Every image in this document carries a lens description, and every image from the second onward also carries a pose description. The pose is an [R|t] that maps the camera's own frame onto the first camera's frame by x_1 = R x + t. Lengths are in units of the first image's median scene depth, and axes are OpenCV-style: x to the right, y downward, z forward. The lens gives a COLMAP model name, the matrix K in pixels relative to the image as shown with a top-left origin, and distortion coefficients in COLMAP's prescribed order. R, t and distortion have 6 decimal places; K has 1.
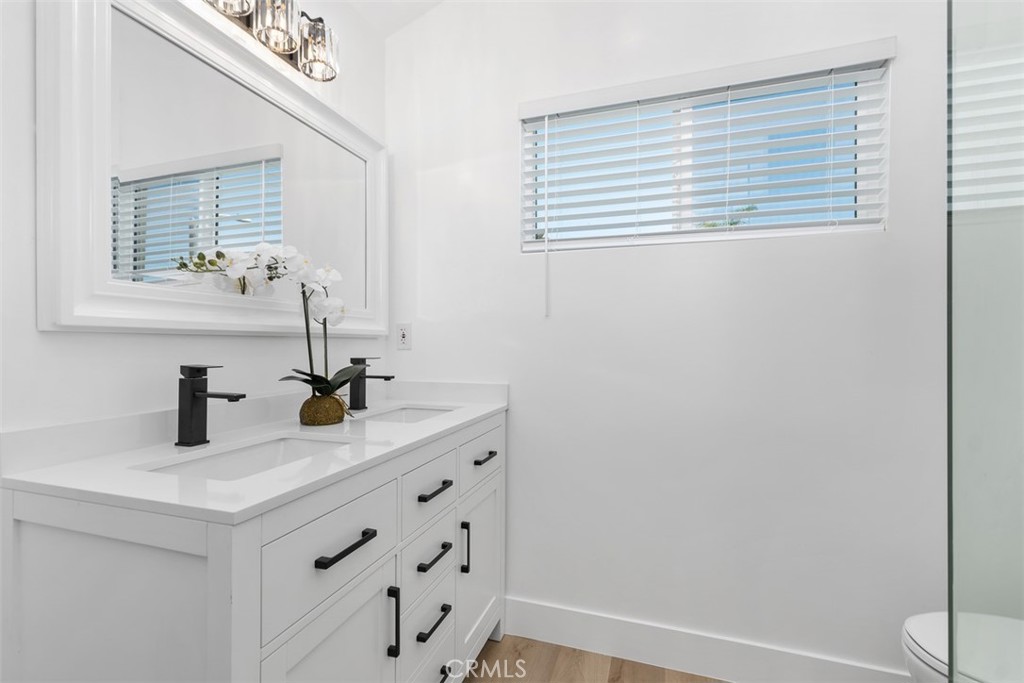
lens RADIAL K [[461.7, 0, 507.7], [0, 461.7, 340.3], [0, 0, 1]] dist [0.002137, 0.000217]
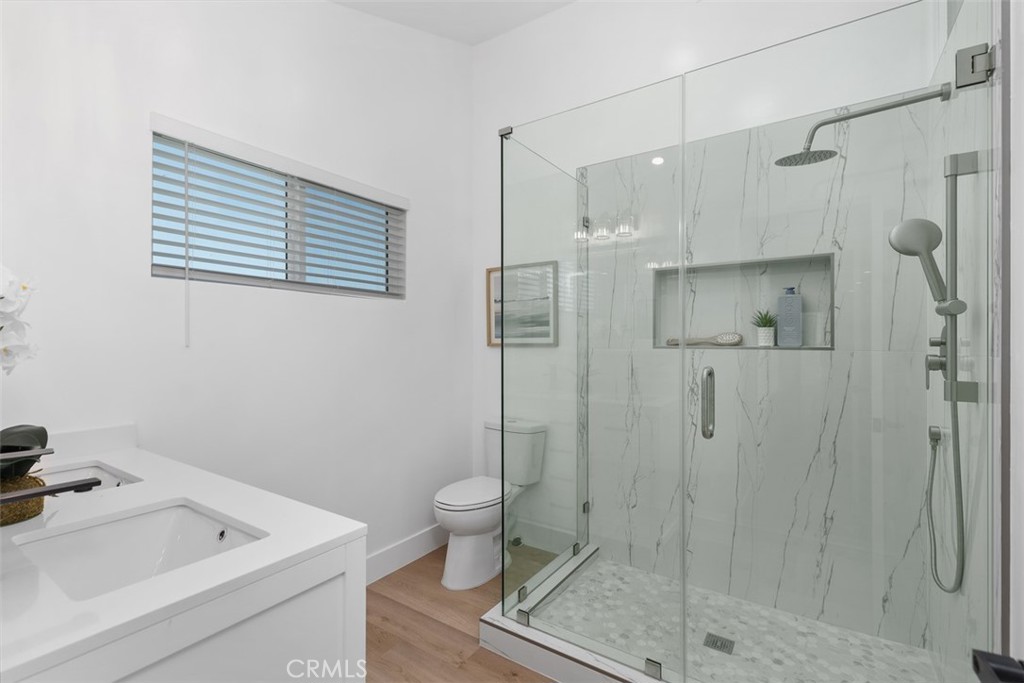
lens RADIAL K [[461.7, 0, 507.7], [0, 461.7, 340.3], [0, 0, 1]] dist [0.002137, 0.000217]
pose [[0.257980, -0.005860, 0.966132, -0.839969], [0.002014, 0.999983, 0.005528, -0.084870], [-0.966148, 0.000519, 0.257988, 0.112821]]
